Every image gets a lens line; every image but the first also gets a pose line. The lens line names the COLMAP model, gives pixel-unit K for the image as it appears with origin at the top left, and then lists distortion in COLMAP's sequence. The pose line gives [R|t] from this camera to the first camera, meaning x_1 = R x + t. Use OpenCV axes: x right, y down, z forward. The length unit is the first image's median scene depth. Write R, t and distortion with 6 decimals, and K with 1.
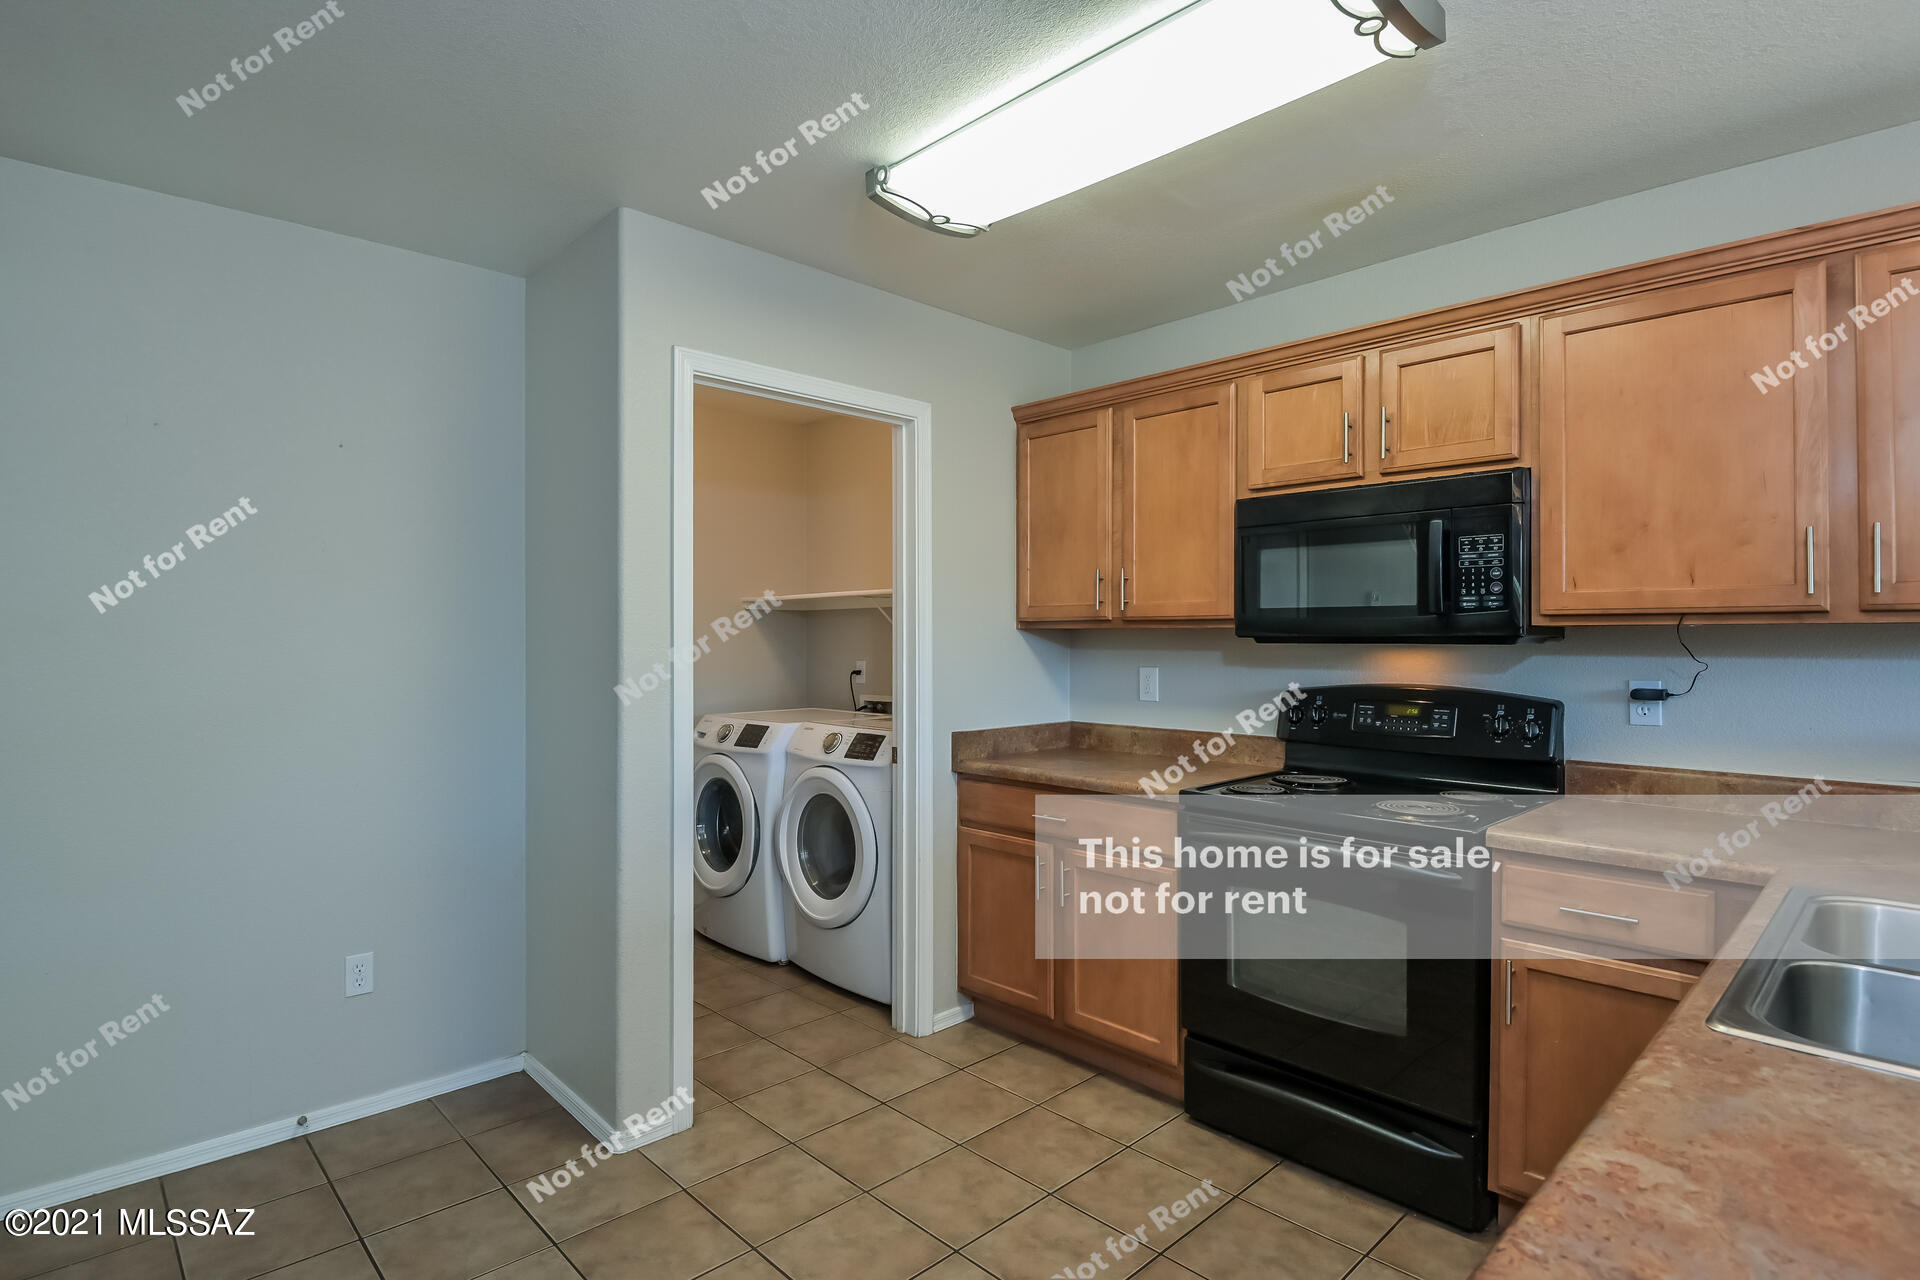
lens RADIAL K [[974.1, 0, 946.6], [0, 974.1, 640.5], [0, 0, 1]] dist [0.001543, -0.006326]
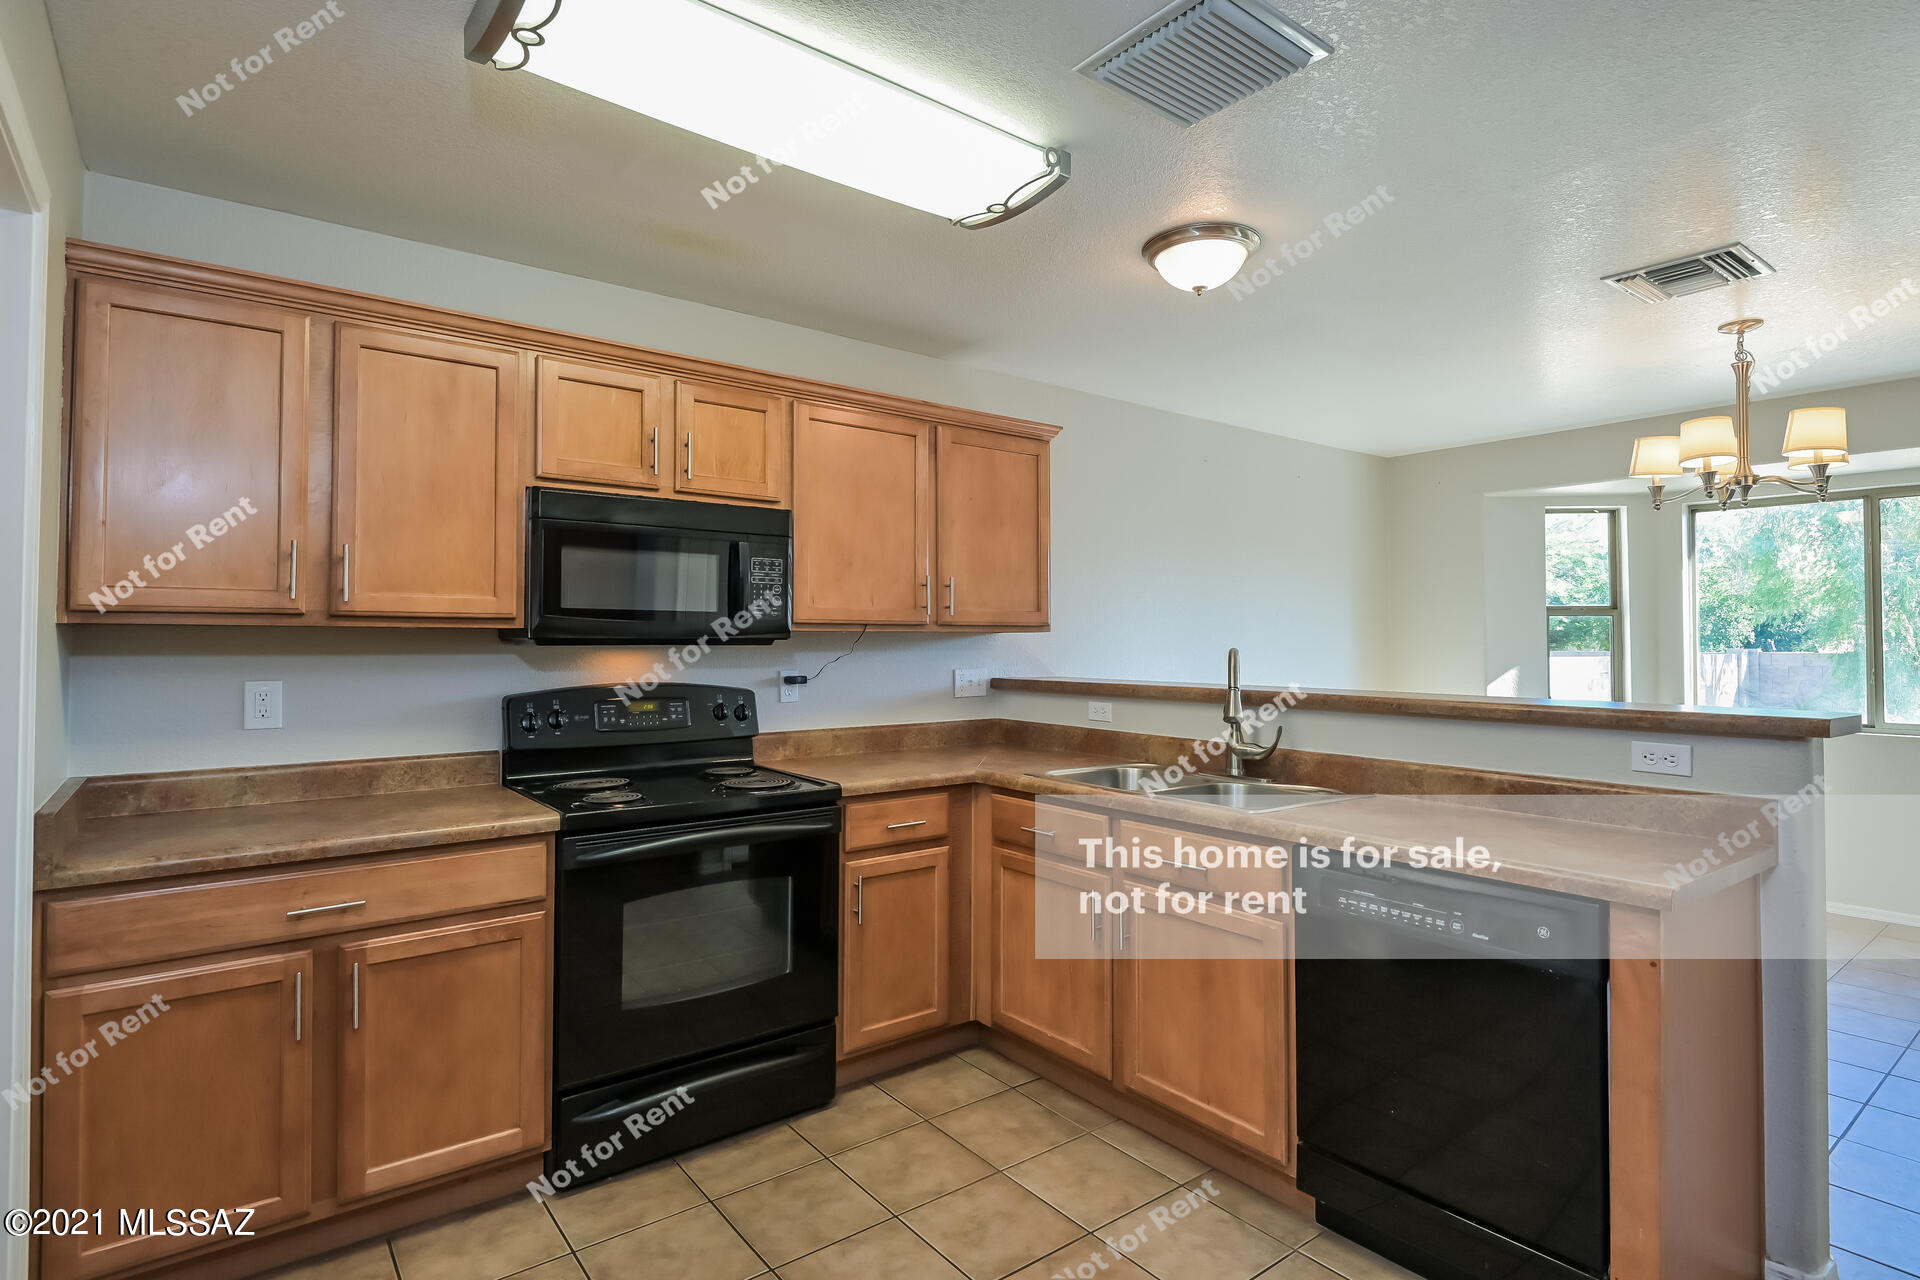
lens RADIAL K [[974.1, 0, 919.5], [0, 974.1, 615.6], [0, 0, 1]] dist [0.001543, -0.006326]
pose [[0.107755, 0.024047, 0.993887, -0.609035], [0.002402, 0.999698, -0.024448, -0.002784], [-0.994175, 0.005022, 0.107665, 0.603345]]
